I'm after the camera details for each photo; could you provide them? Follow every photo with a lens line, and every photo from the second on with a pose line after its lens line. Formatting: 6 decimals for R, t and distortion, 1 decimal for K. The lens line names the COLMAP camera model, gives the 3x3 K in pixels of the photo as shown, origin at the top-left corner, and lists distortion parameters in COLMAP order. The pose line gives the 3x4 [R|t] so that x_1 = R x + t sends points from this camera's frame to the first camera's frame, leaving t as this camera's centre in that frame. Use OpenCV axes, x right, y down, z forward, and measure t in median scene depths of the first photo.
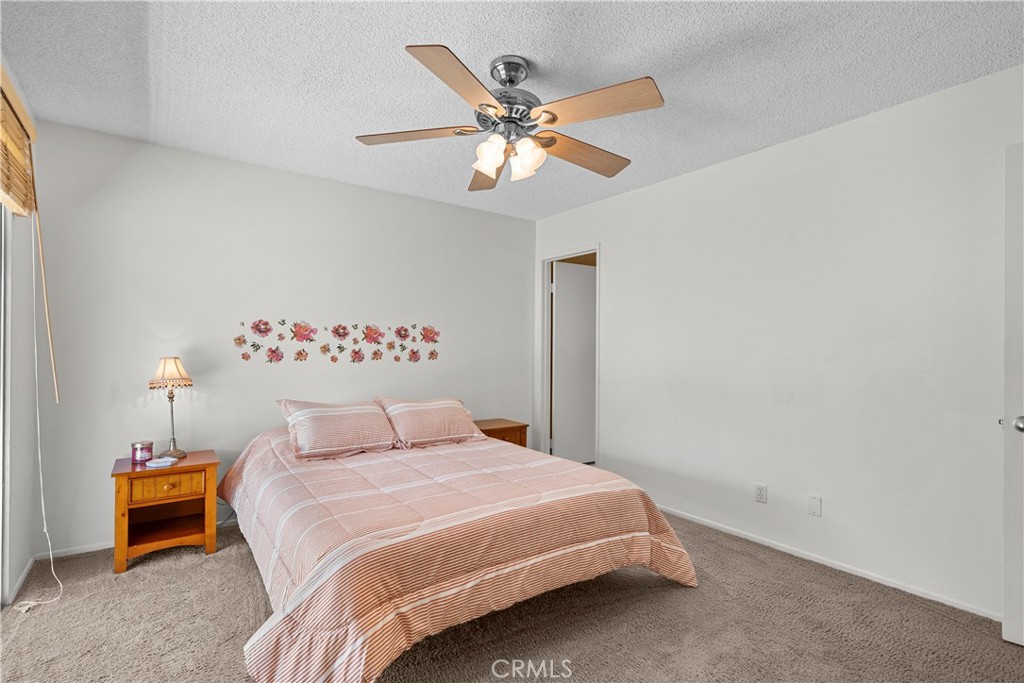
lens RADIAL K [[480.4, 0, 512.0], [0, 480.4, 341.5], [0, 0, 1]] dist [-0.003695, -0.000239]
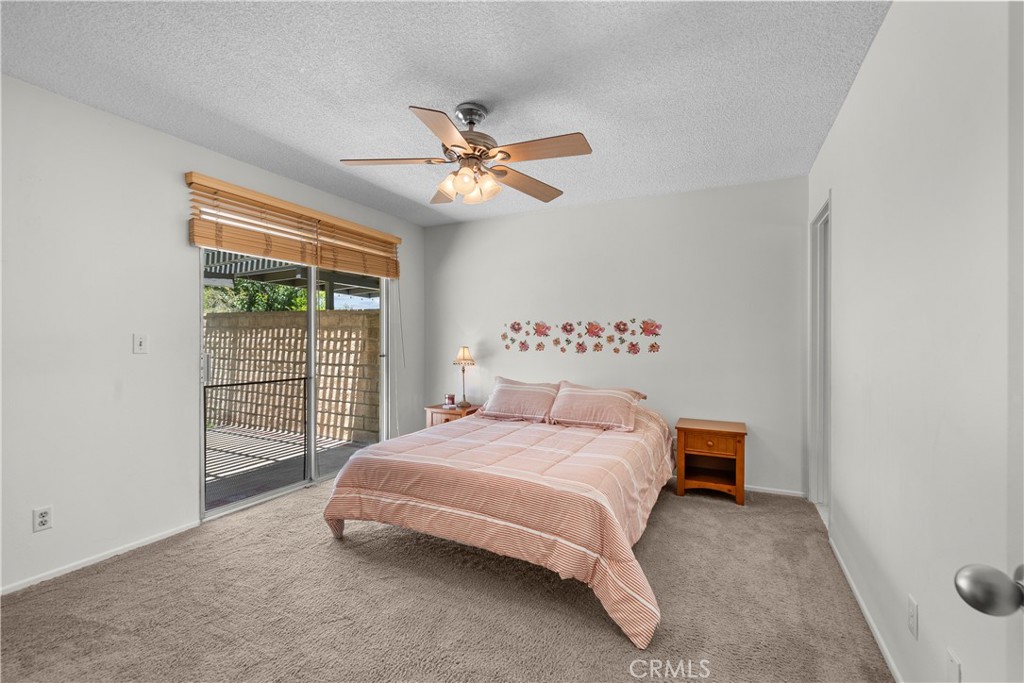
lens RADIAL K [[454.7, 0, 512.0], [0, 454.7, 341.5], [0, 0, 1]] dist [0.002719, 0.000204]
pose [[0.461193, -0.001732, -0.887298, 0.657985], [0.013892, 0.999890, 0.005269, 0.006659], [0.887191, -0.014756, 0.461166, 0.338458]]
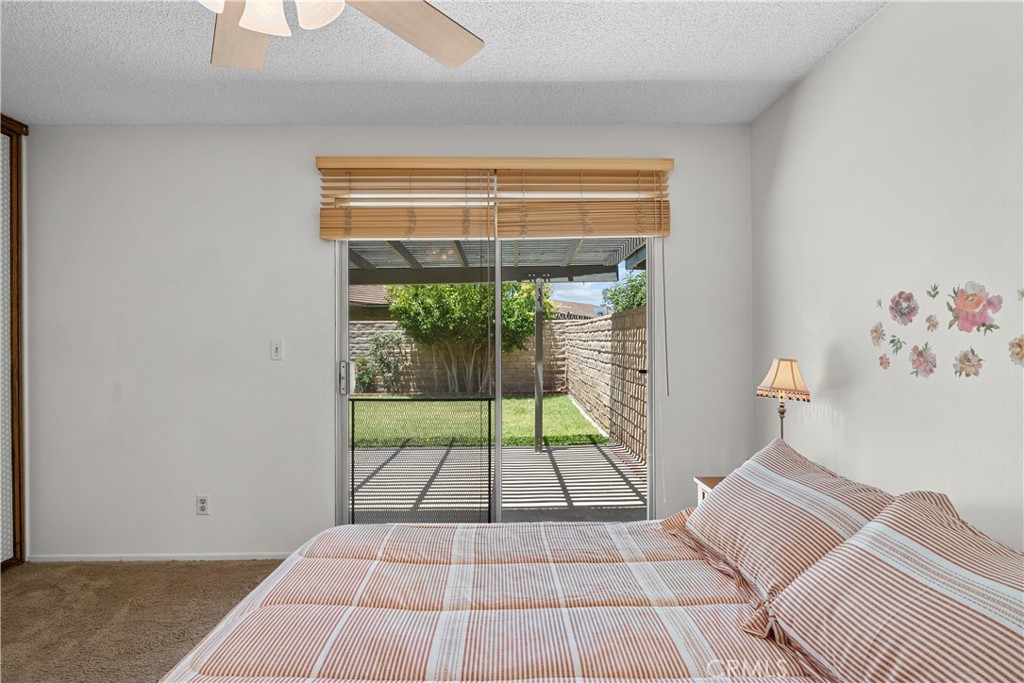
lens RADIAL K [[531.6, 0, 512.0], [0, 531.6, 341.5], [0, 0, 1]] dist [-0.001748, -0.000230]
pose [[-0.588032, -0.006749, -0.808809, 0.175670], [0.012933, 0.999759, -0.017745, 0.012380], [0.808734, -0.020895, -0.587803, 0.947226]]
